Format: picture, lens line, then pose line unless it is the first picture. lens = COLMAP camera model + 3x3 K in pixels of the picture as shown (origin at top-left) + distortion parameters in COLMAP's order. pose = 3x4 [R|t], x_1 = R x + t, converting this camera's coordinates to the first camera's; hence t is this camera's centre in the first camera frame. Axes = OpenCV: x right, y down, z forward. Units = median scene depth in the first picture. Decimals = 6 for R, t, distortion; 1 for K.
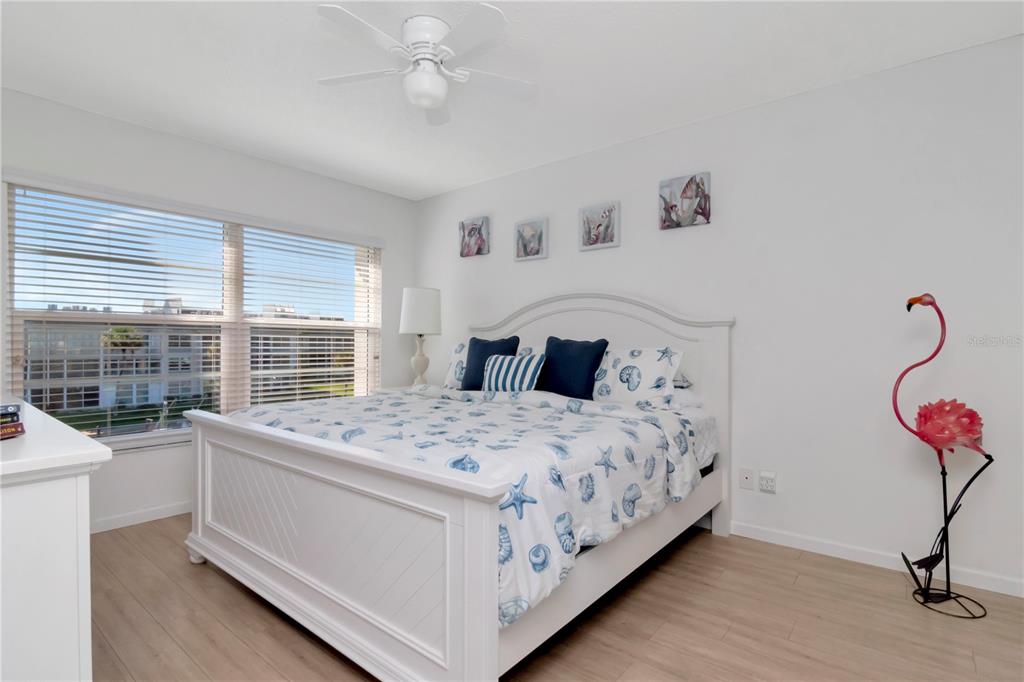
lens RADIAL K [[503.4, 0, 500.1], [0, 503.4, 335.9], [0, 0, 1]] dist [-0.006016, -0.003219]
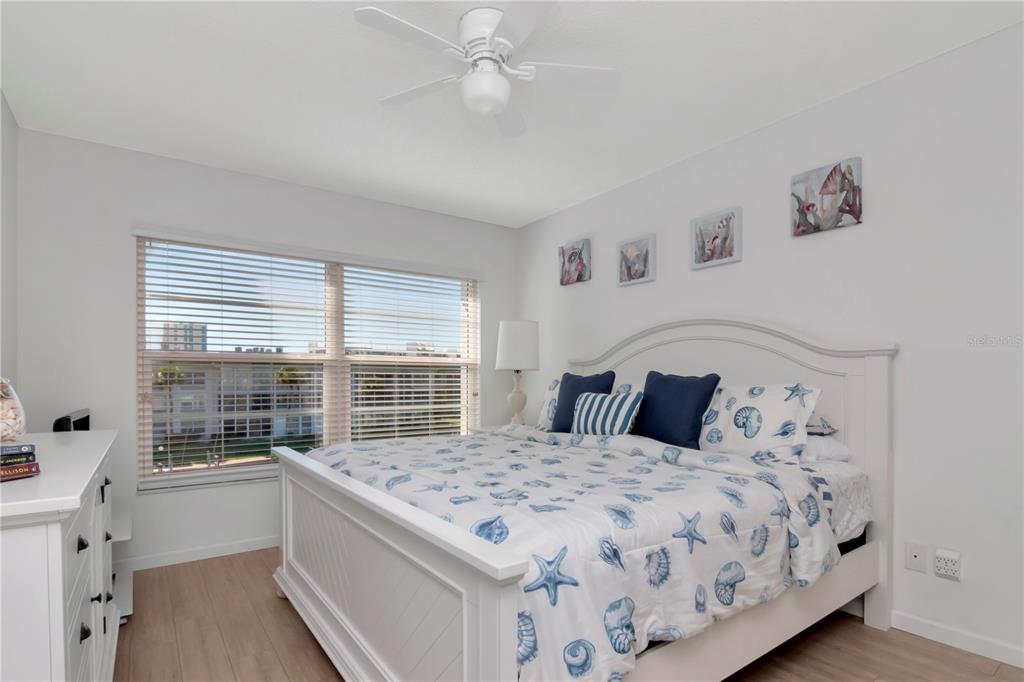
lens RADIAL K [[503.4, 0, 512.6], [0, 503.4, 376.3], [0, 0, 1]] dist [-0.006016, -0.003219]
pose [[0.968317, -0.006305, -0.249643, 0.078833], [0.008718, 0.999925, 0.008562, 0.000506], [0.249571, -0.010467, 0.968300, 0.103789]]
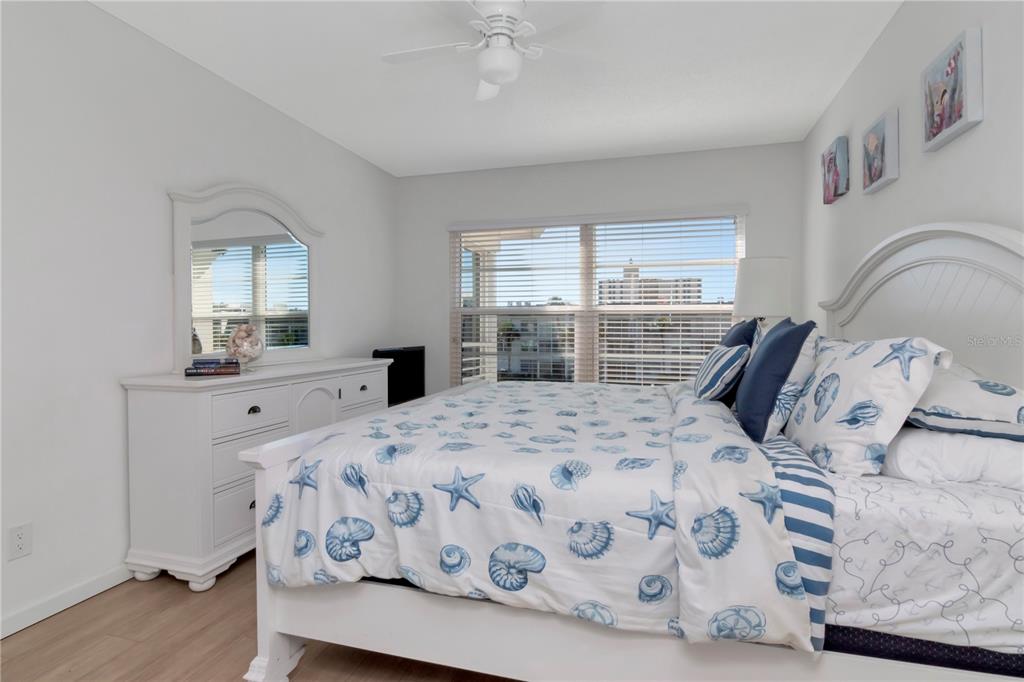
lens RADIAL K [[511.0, 0, 522.9], [0, 511.0, 323.9], [0, 0, 1]] dist [-0.001868, -0.006708]
pose [[0.409153, -0.009274, -0.912419, 0.489411], [0.014261, 0.999891, -0.003768, 0.005751], [0.912354, -0.011470, 0.409241, 0.411829]]
